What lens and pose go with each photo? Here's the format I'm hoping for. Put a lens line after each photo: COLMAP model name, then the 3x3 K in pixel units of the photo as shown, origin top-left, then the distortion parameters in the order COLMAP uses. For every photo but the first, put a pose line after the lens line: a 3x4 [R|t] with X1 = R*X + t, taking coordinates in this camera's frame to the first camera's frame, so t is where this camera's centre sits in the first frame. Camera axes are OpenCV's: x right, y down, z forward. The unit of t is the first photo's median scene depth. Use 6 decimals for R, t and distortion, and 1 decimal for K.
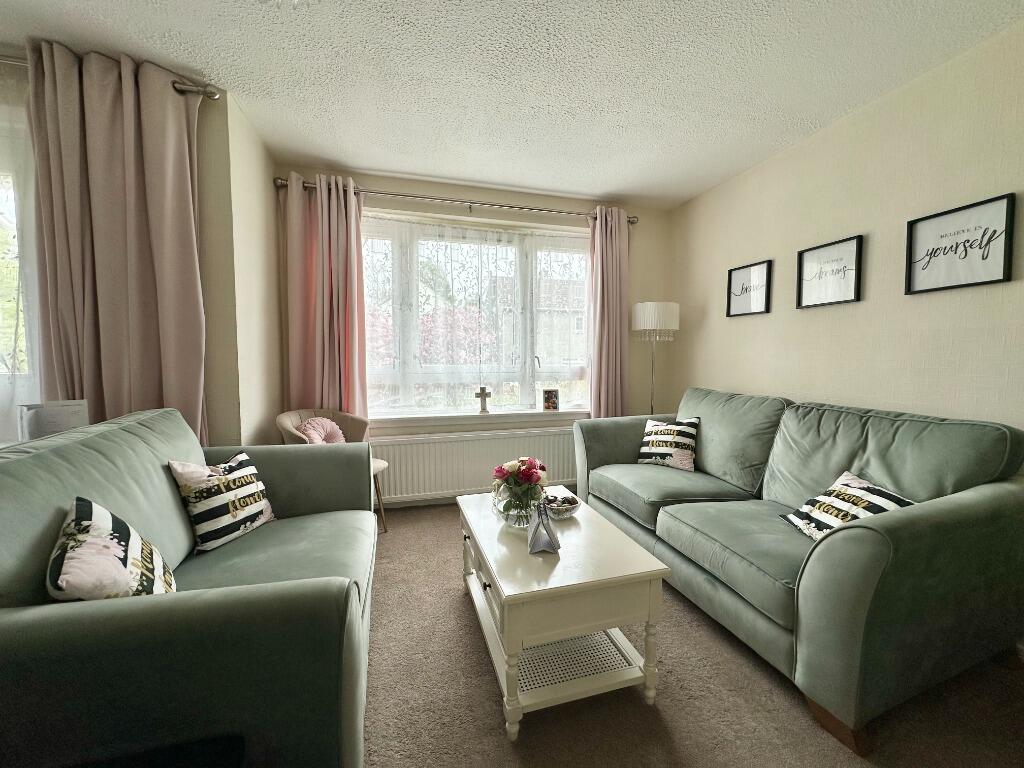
lens RADIAL K [[400.2, 0, 513.8], [0, 400.2, 381.2], [0, 0, 1]] dist [-0.002364, 0.000269]
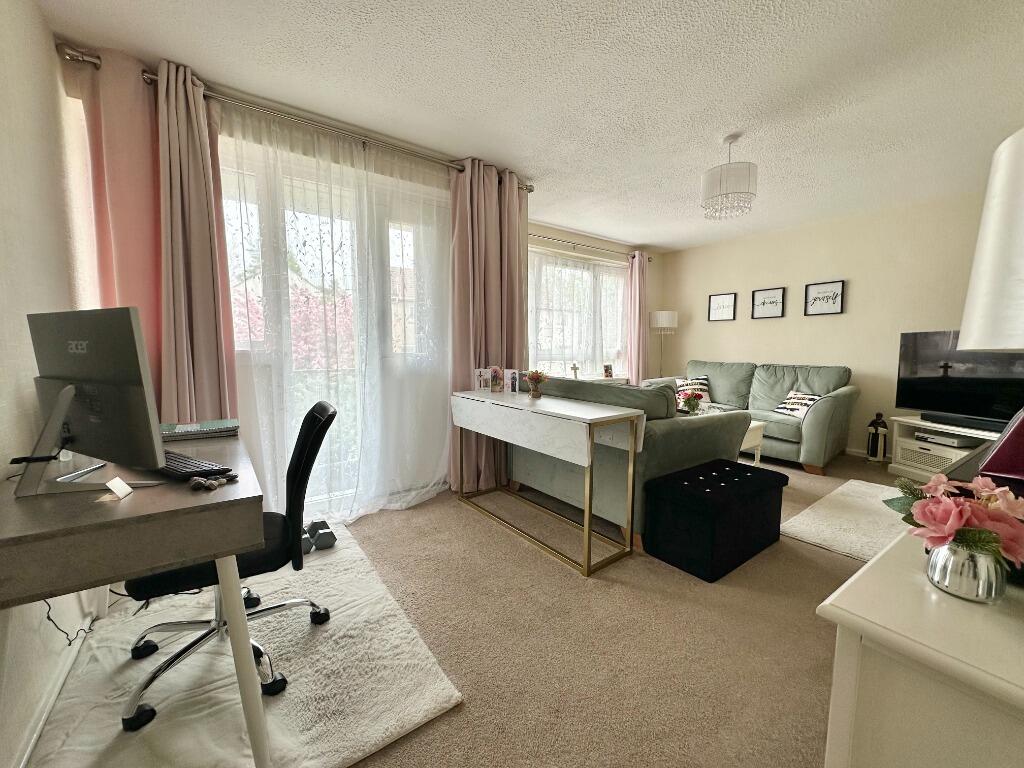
lens RADIAL K [[400.2, 0, 505.5], [0, 400.2, 383.1], [0, 0, 1]] dist [-0.002364, 0.000269]
pose [[0.937226, -0.032845, 0.347173, -1.292716], [0.024035, 0.999271, 0.029651, 0.057809], [-0.347894, -0.019446, 0.937332, -0.518757]]
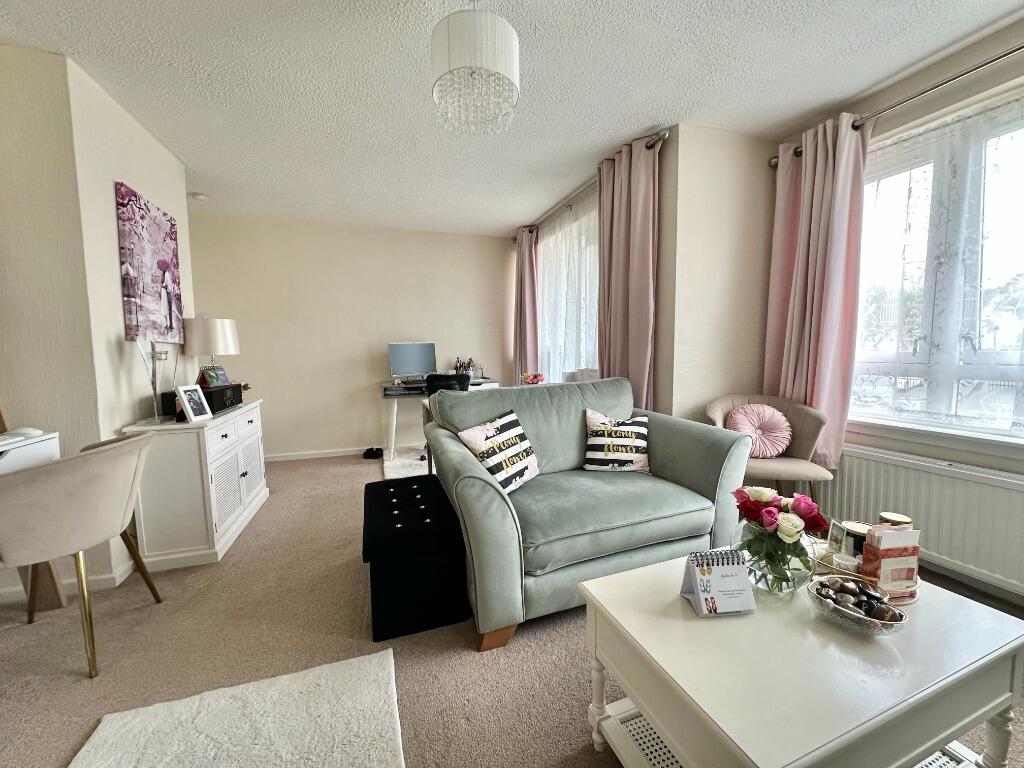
lens RADIAL K [[400.2, 0, 518.2], [0, 400.2, 381.0], [0, 0, 1]] dist [-0.002364, 0.000269]
pose [[0.092176, 0.081291, -0.992419, 0.406267], [-0.049800, 0.995791, 0.076942, -0.009800], [0.994497, 0.042331, 0.095836, 0.339394]]
